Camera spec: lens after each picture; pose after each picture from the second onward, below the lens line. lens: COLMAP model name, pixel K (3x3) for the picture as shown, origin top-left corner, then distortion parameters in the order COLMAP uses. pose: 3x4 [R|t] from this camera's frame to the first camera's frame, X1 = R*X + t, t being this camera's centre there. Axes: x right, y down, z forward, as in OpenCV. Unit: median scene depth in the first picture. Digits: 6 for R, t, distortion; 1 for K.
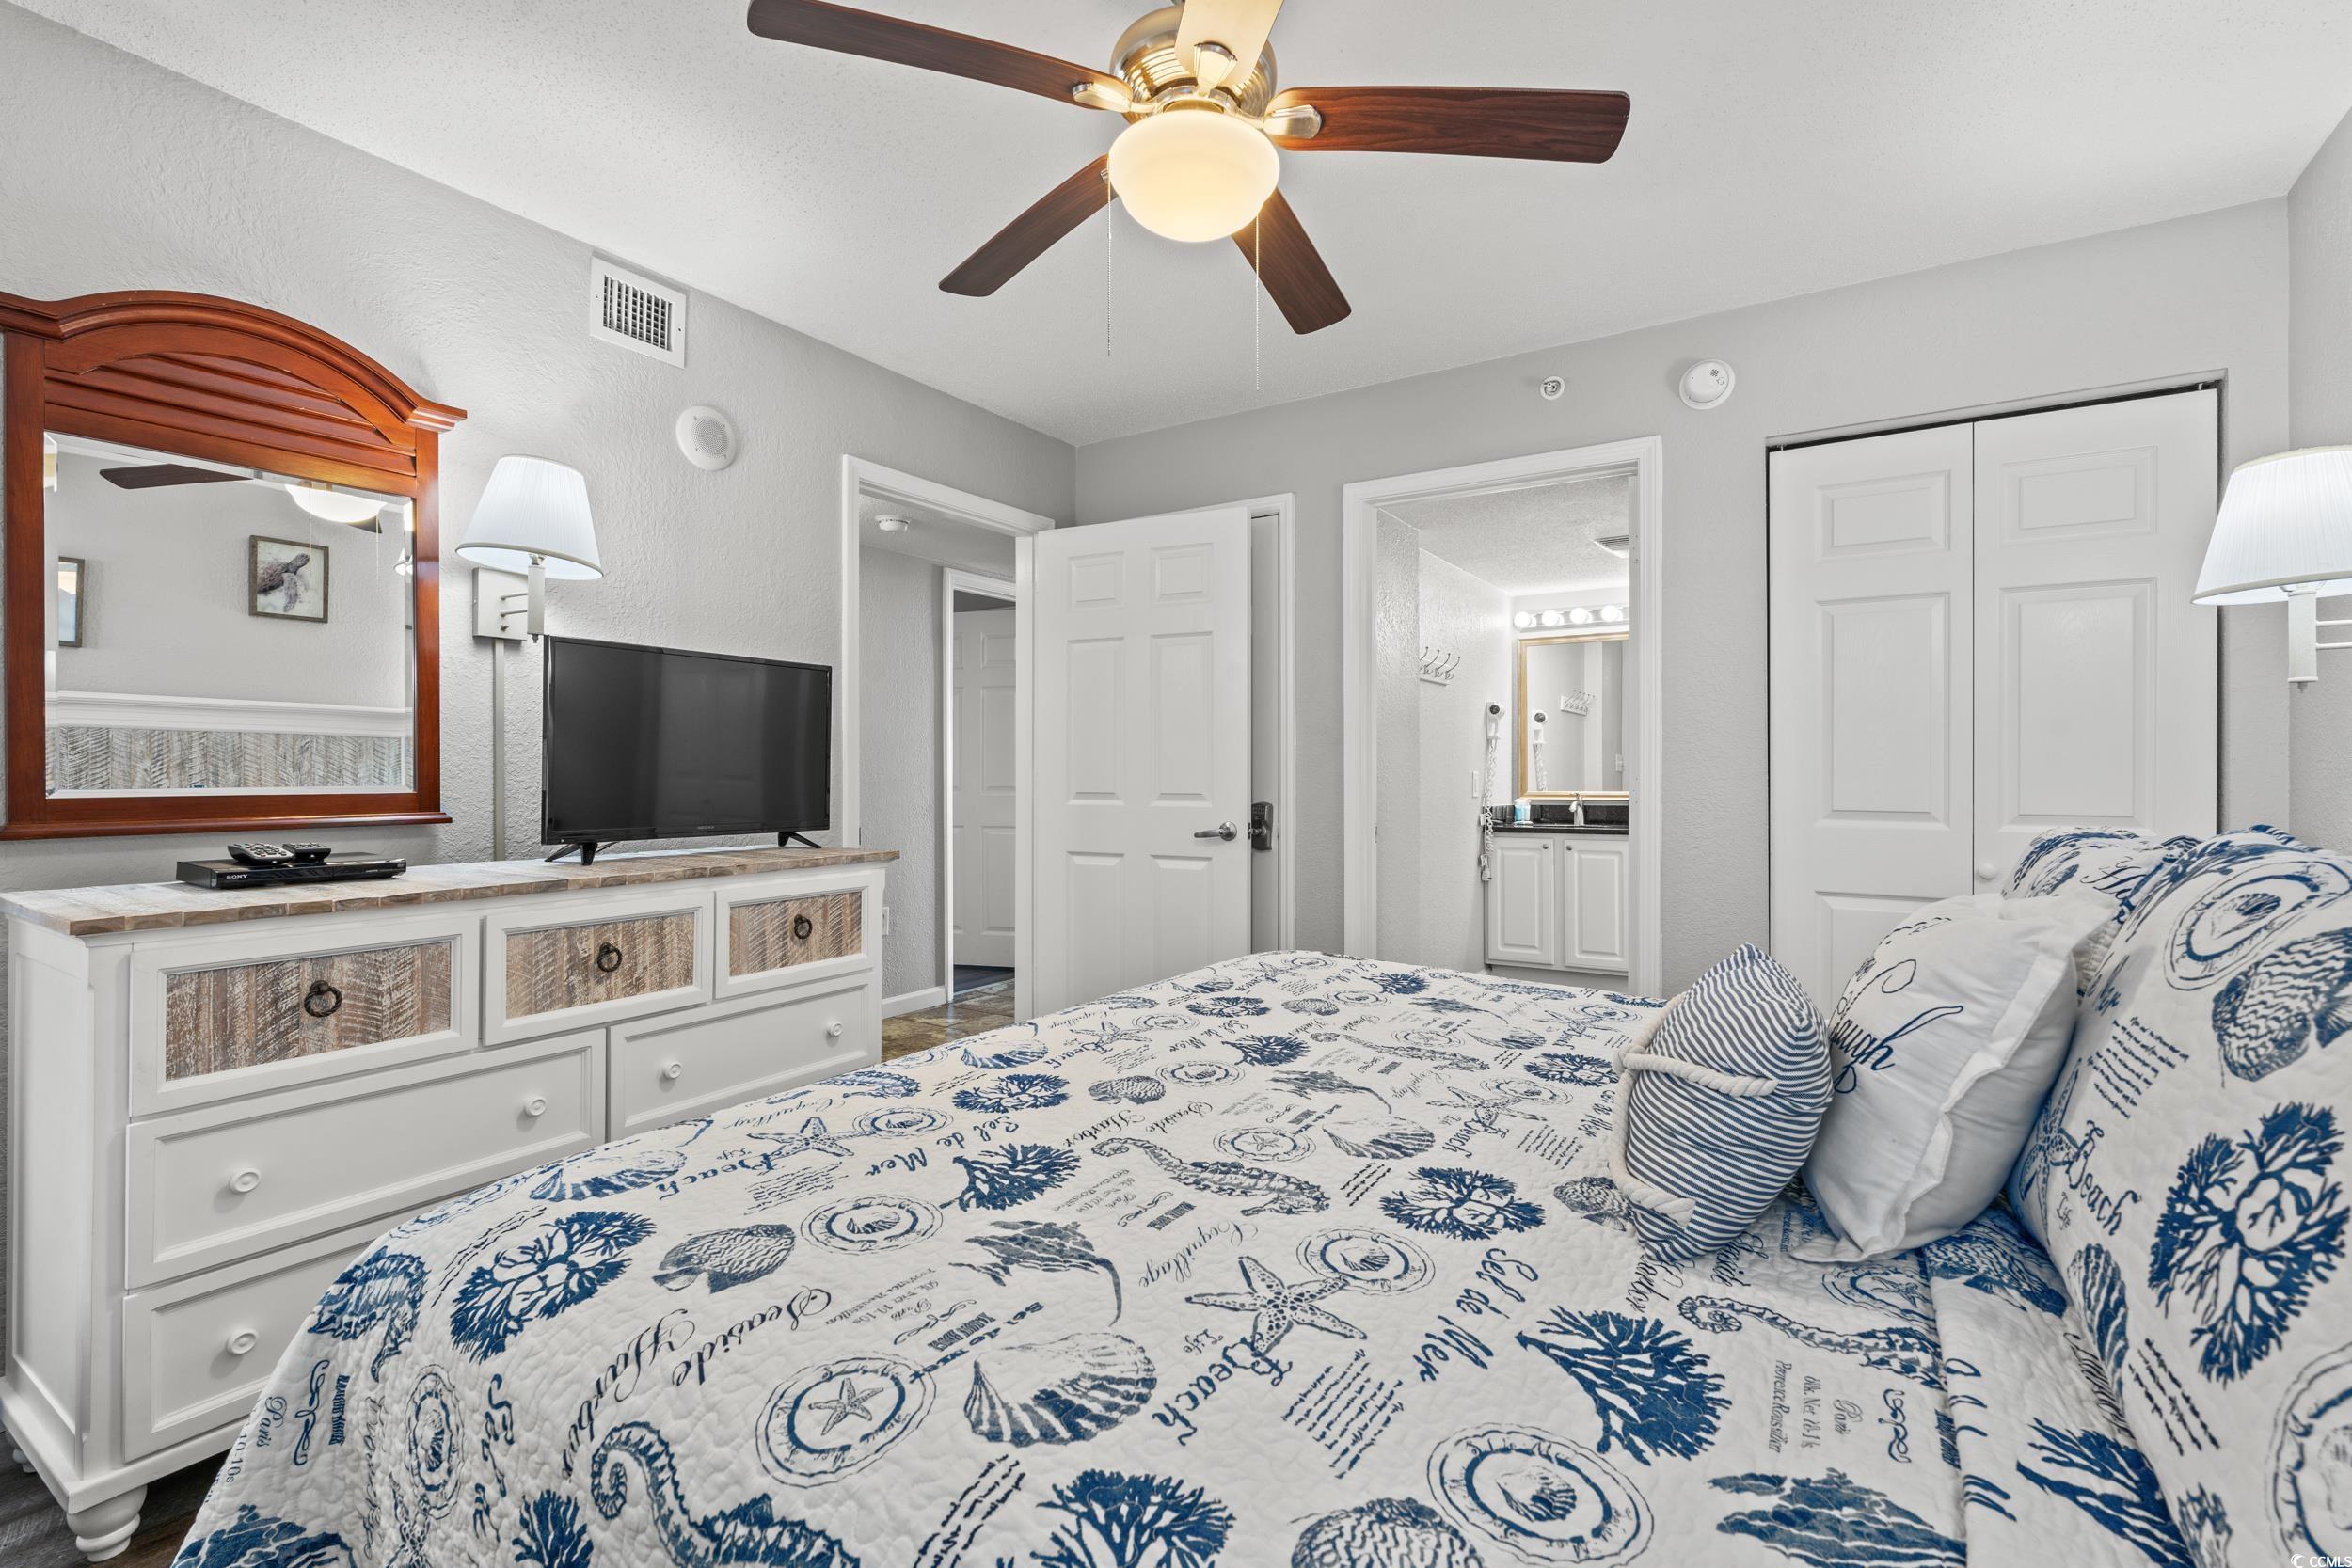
lens RADIAL K [[1028.4, 0, 1176.8], [0, 1028.4, 775.1], [0, 0, 1]] dist [-0.005319, 0.000915]
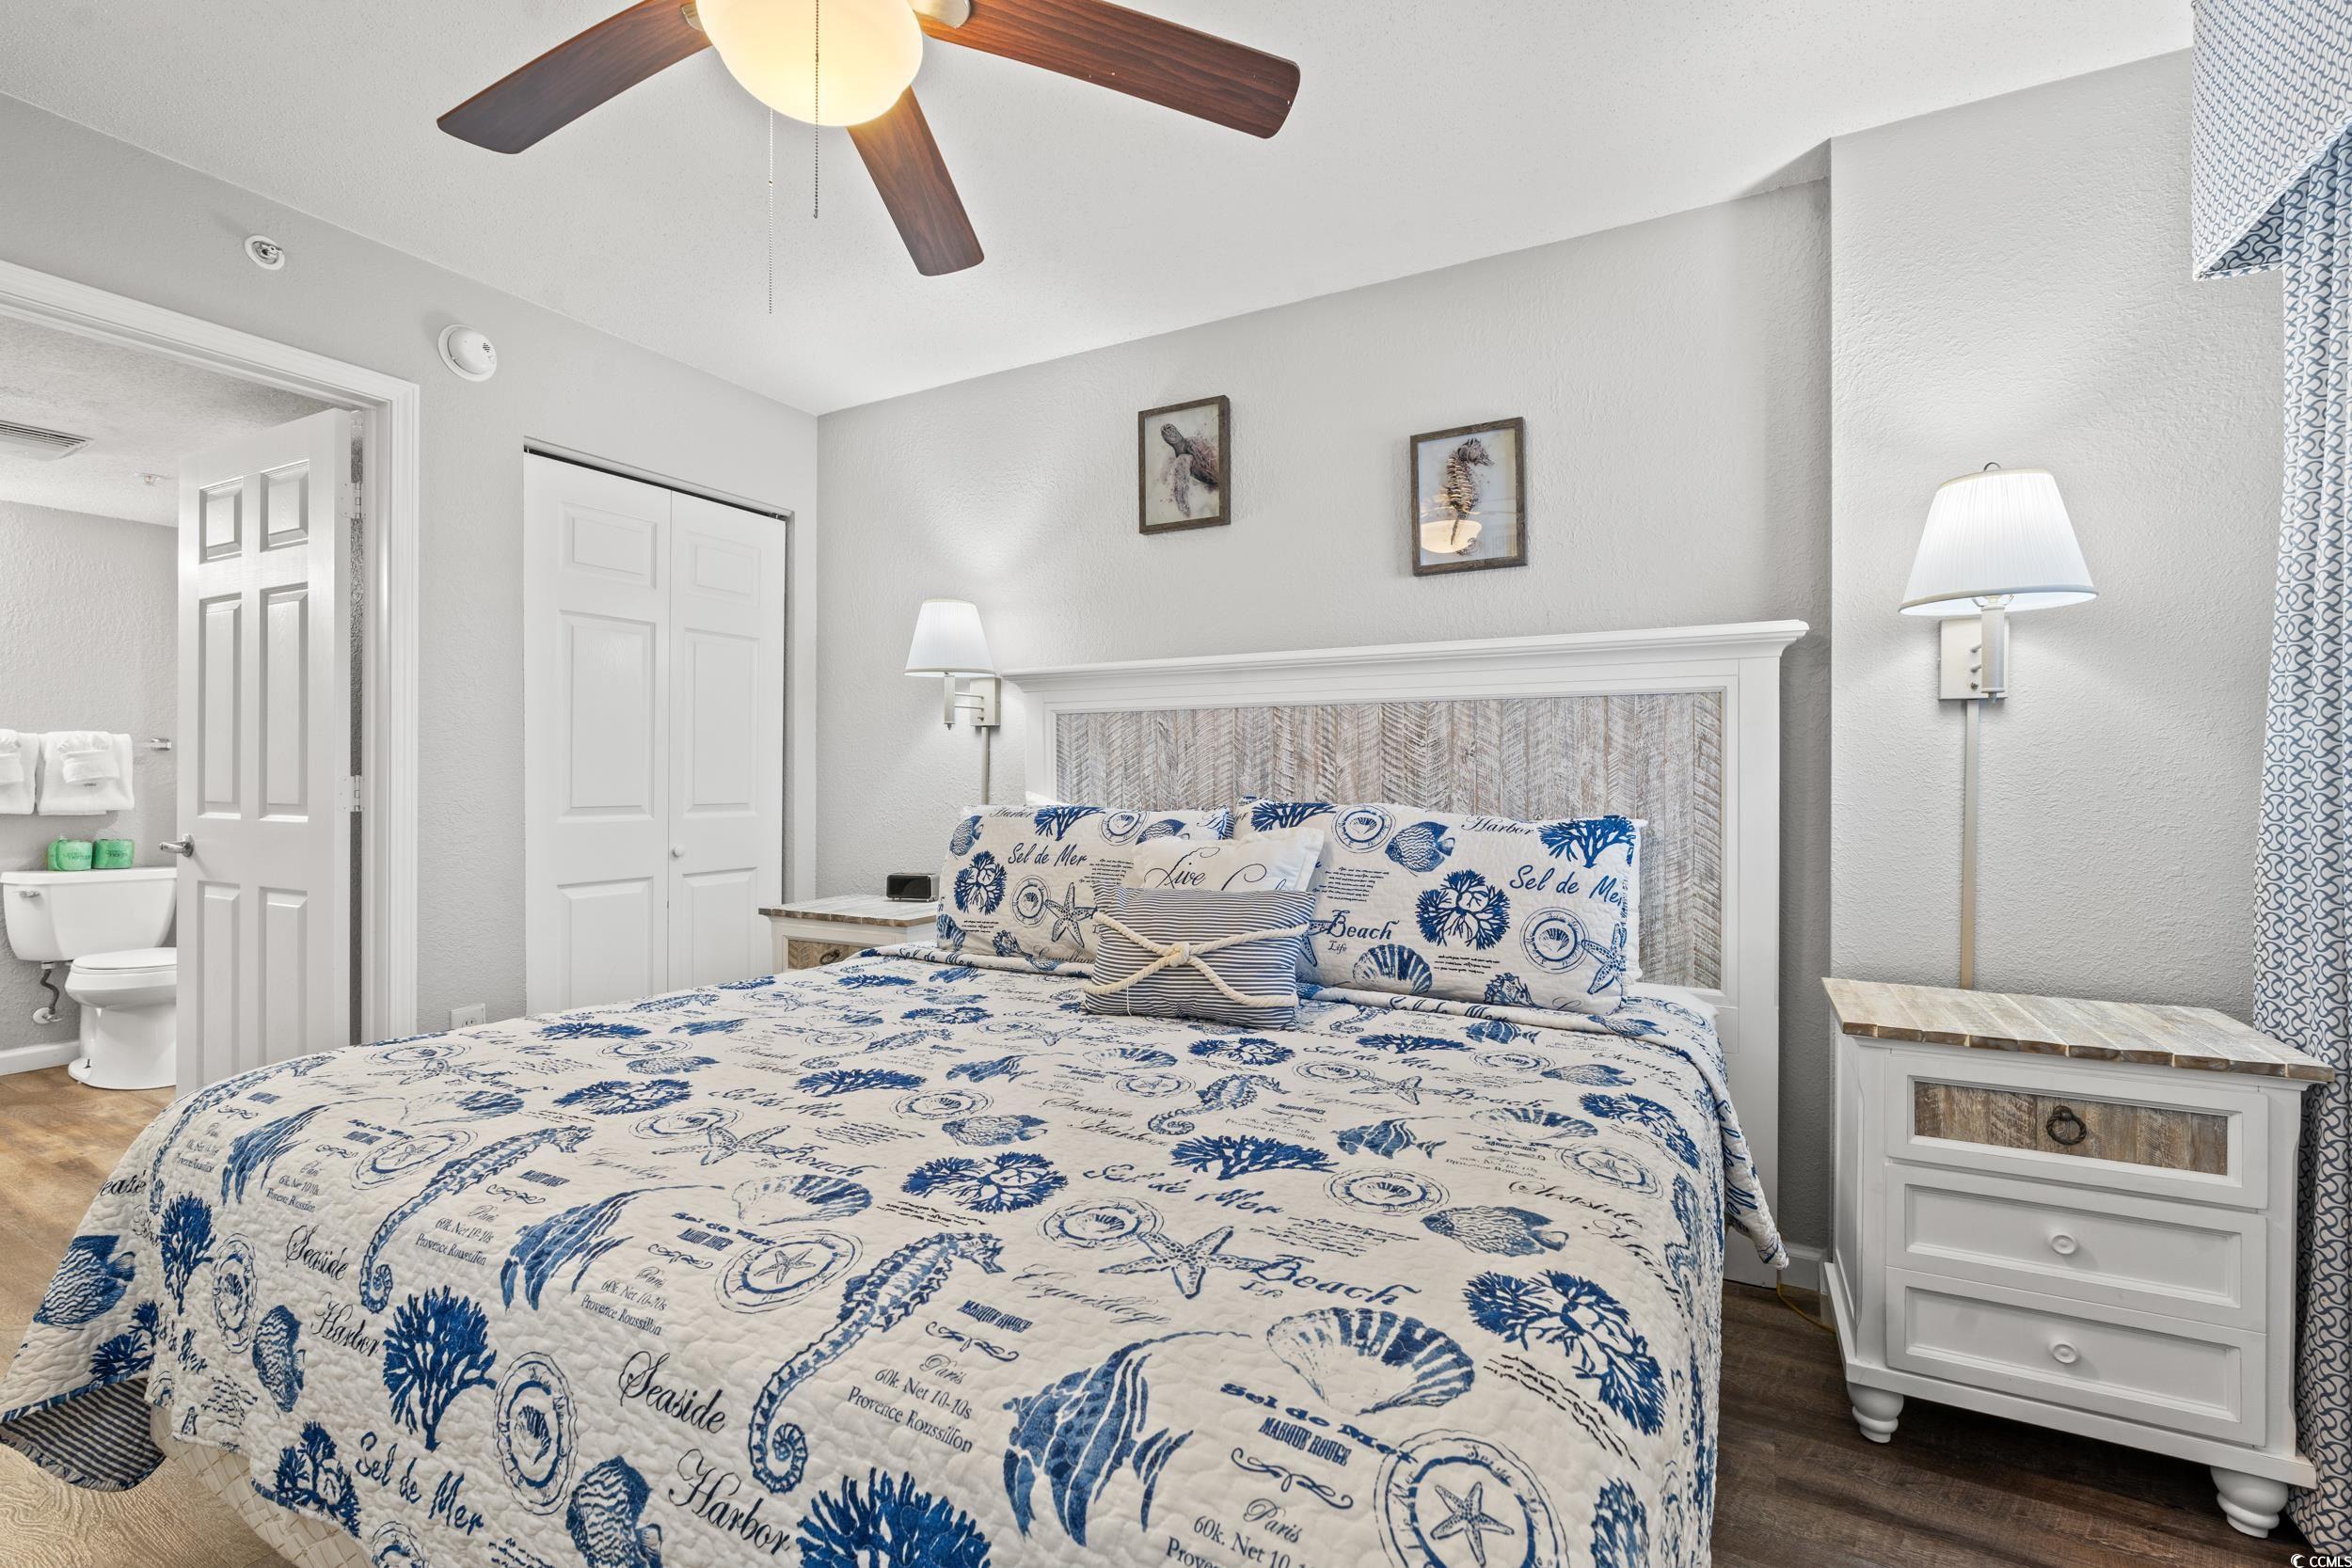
lens RADIAL K [[1028.4, 0, 1169.1], [0, 1028.4, 780.7], [0, 0, 1]] dist [-0.005319, 0.000915]
pose [[-0.069062, -0.008869, 0.997573, -0.992031], [-0.000170, 0.999961, 0.008878, -0.006754], [-0.997612, 0.000443, -0.069060, 0.948090]]
